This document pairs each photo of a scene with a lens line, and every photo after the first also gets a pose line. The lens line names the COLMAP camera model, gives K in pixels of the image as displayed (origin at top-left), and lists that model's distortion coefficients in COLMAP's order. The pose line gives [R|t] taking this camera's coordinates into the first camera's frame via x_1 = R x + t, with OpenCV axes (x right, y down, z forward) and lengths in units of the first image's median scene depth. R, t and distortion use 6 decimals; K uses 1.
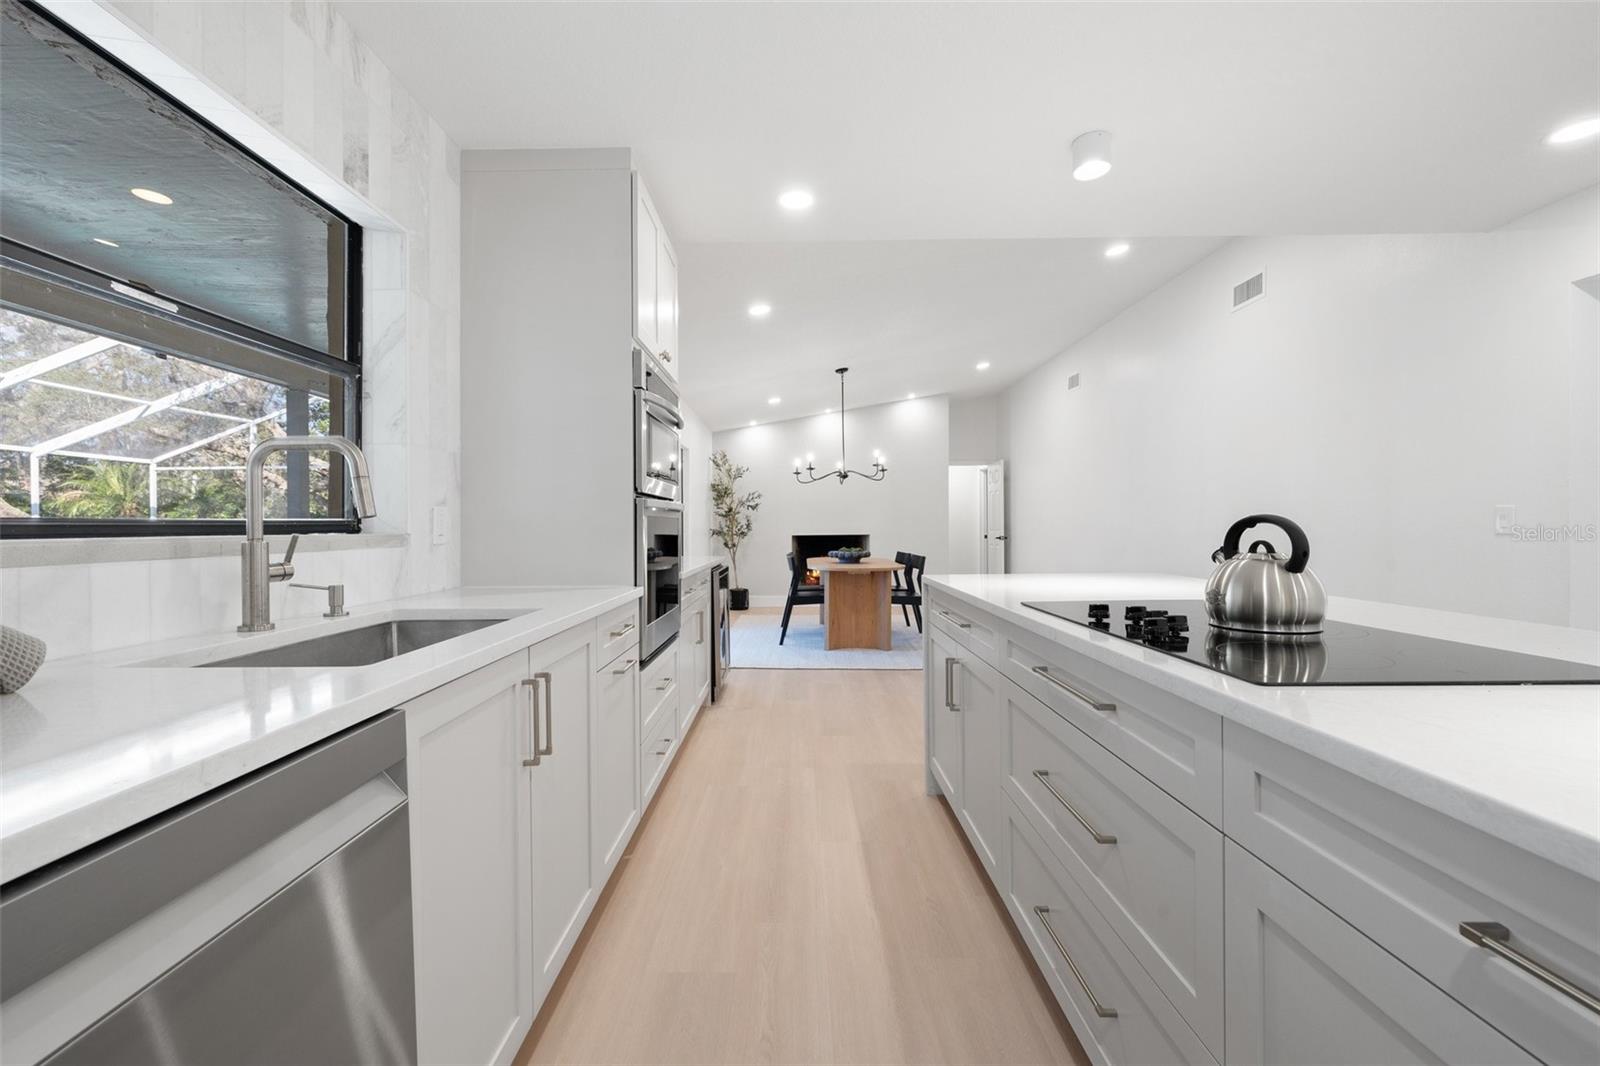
lens RADIAL K [[677.5, 0, 785.4], [0, 677.5, 529.3], [0, 0, 1]] dist [-0.001601, 0.000053]
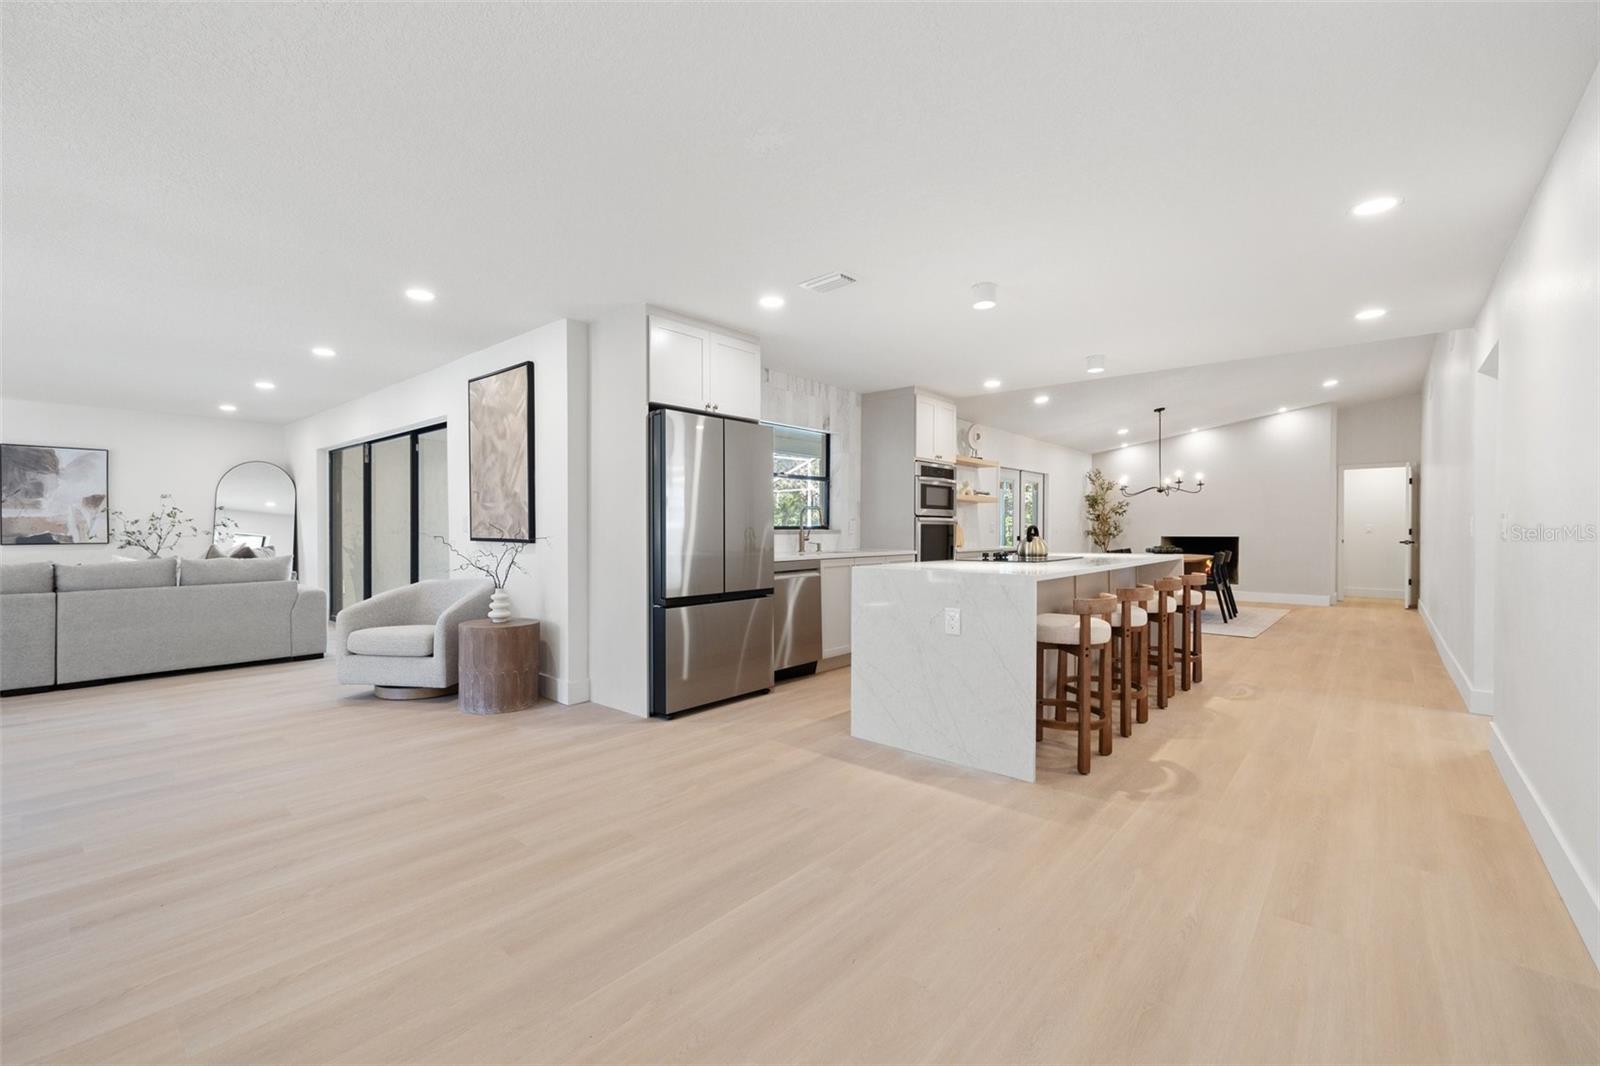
lens RADIAL K [[673.0, 0, 787.1], [0, 673.0, 528.4], [0, 0, 1]] dist [-0.001075, -0.000173]
pose [[0.762707, 0.006072, -0.646716, 0.421772], [-0.008160, 0.999967, -0.000234, 0.000878], [0.646693, 0.005456, 0.762731, -0.512188]]
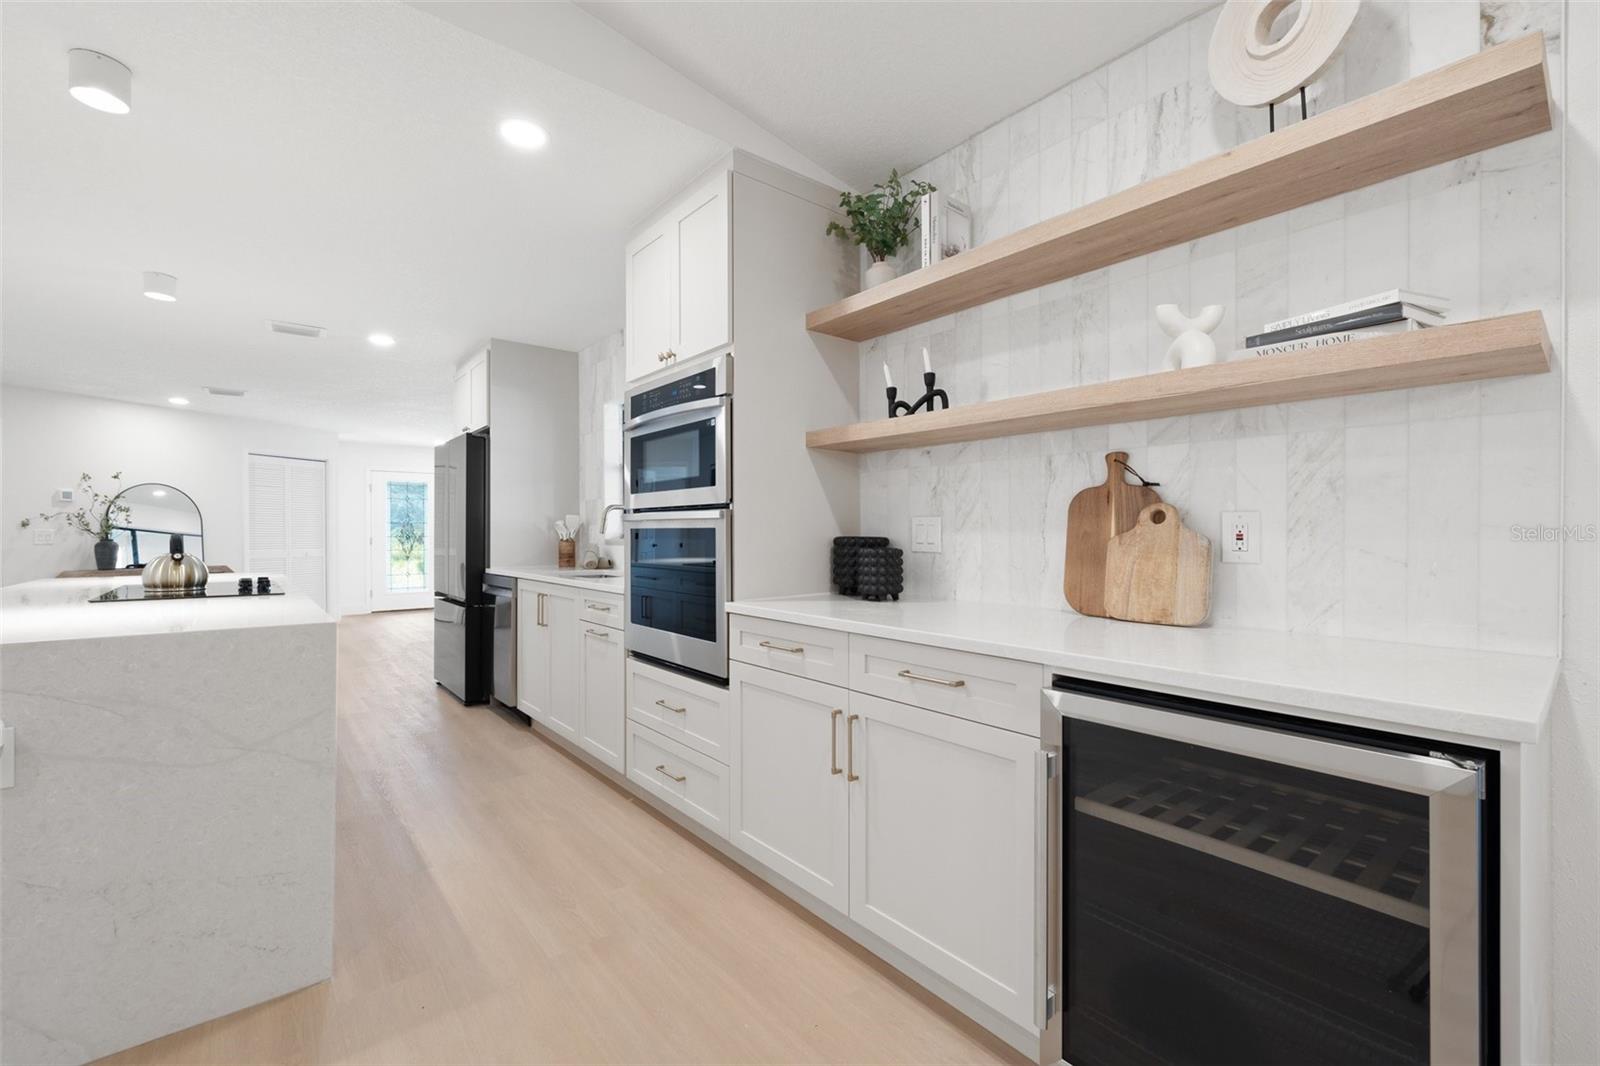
lens RADIAL K [[672.8, 0, 786.9], [0, 672.8, 534.2], [0, 0, 1]] dist [0.000525, 0.000247]
pose [[-0.764557, 0.006932, -0.644519, 0.131306], [0.002506, 0.999967, 0.007782, -0.007270], [0.644551, 0.004335, -0.764549, 0.807214]]
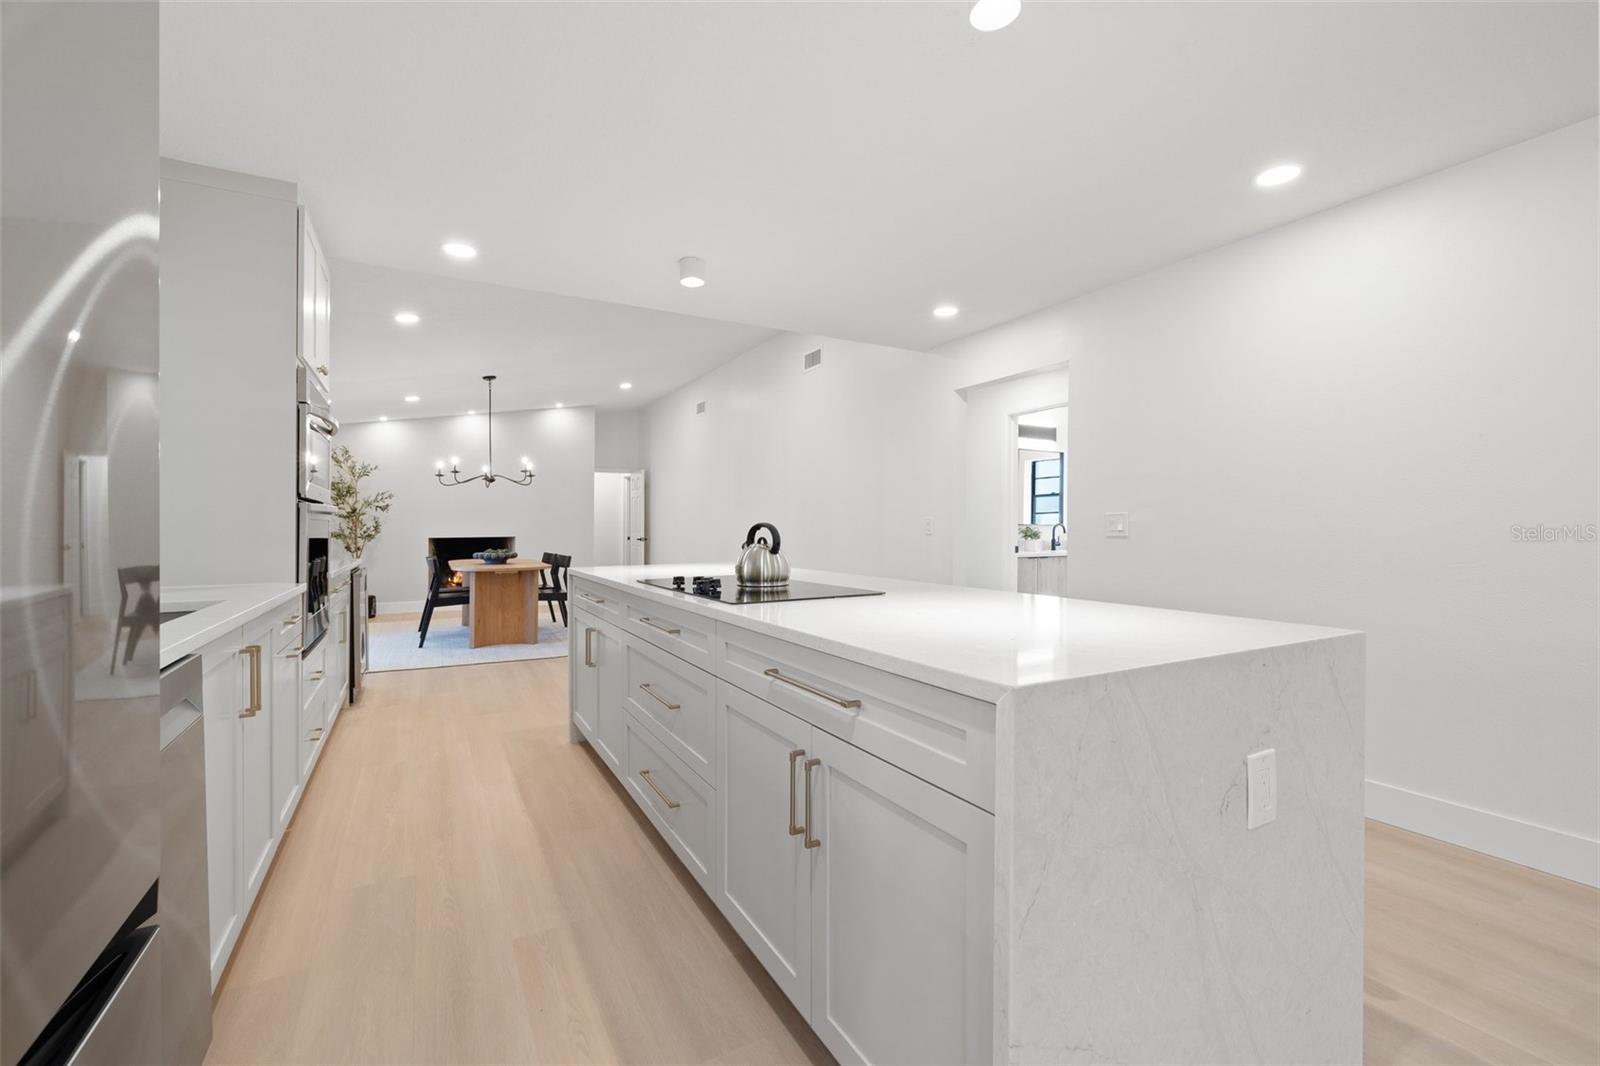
lens RADIAL K [[669.9, 0, 795.3], [0, 669.9, 515.7], [0, 0, 1]] dist [-0.007443, -0.000100]
pose [[0.865139, 0.010837, 0.501415, -0.025073], [0.001115, 0.999722, -0.023530, 0.000677], [-0.501531, 0.020916, 0.864887, -0.128102]]
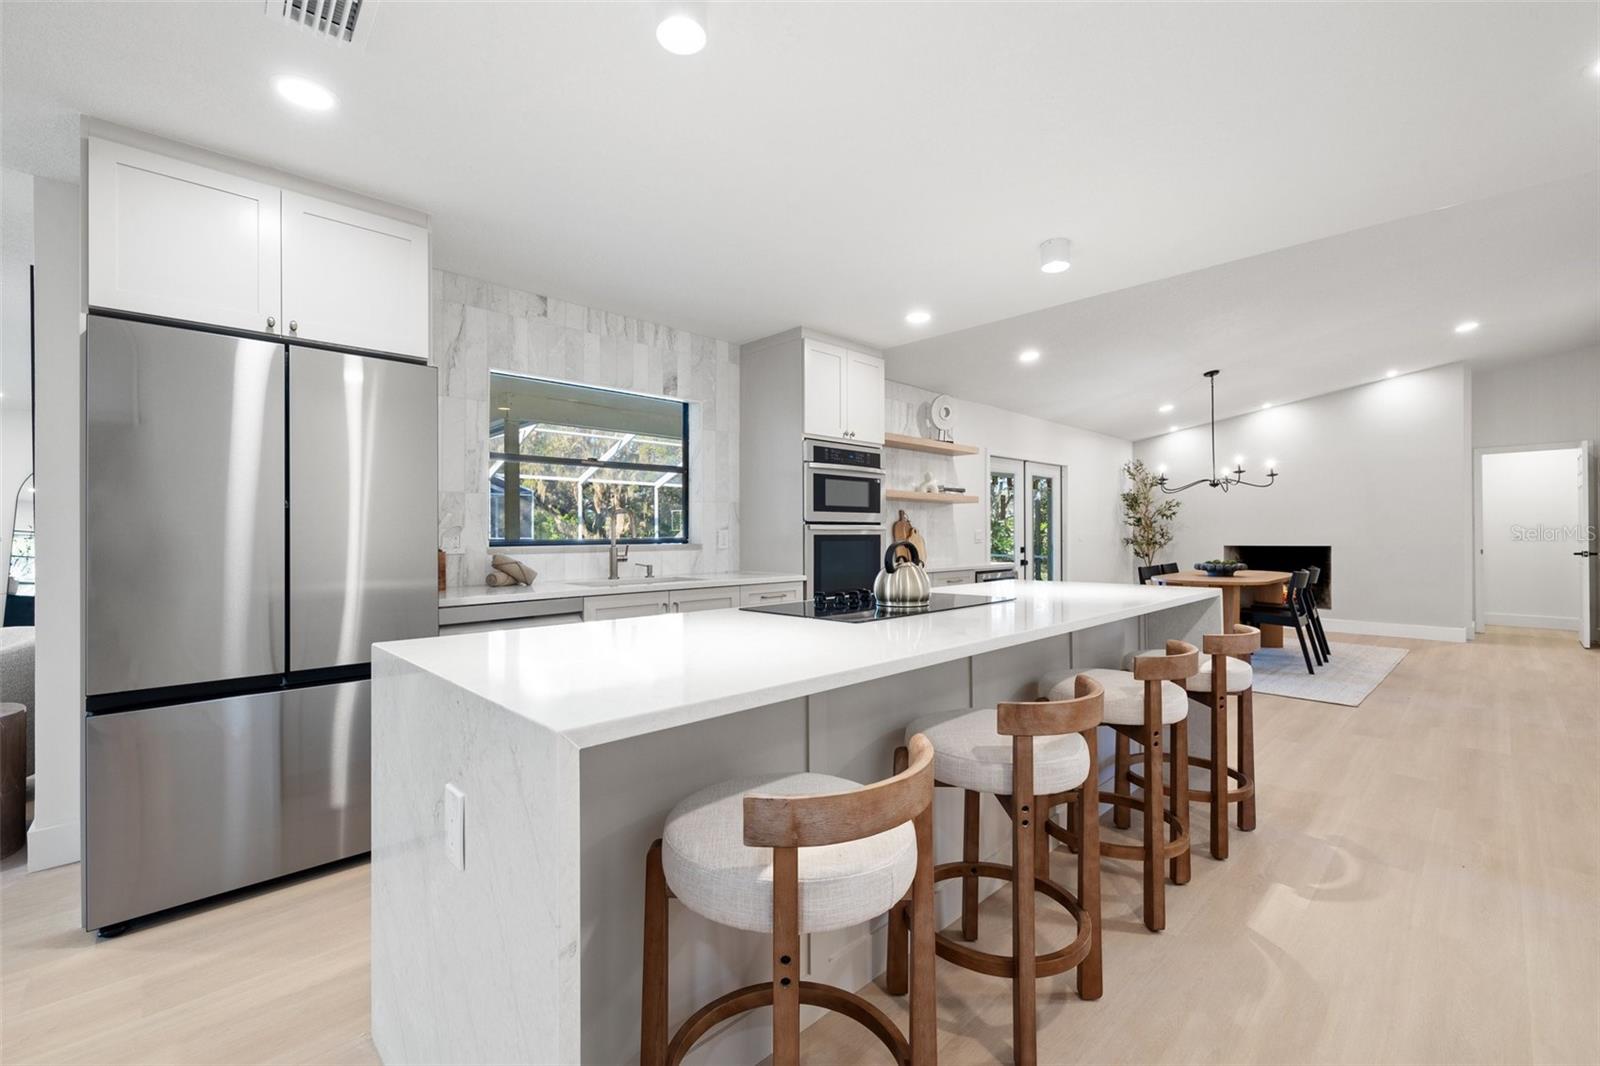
lens RADIAL K [[672.7, 0, 790.5], [0, 672.7, 529.6], [0, 0, 1]] dist [-0.001709, 0.000122]
pose [[0.702582, -0.002817, -0.711597, 0.378781], [-0.002423, 0.999977, -0.006351, -0.008448], [0.711599, 0.006186, 0.702559, -0.094065]]
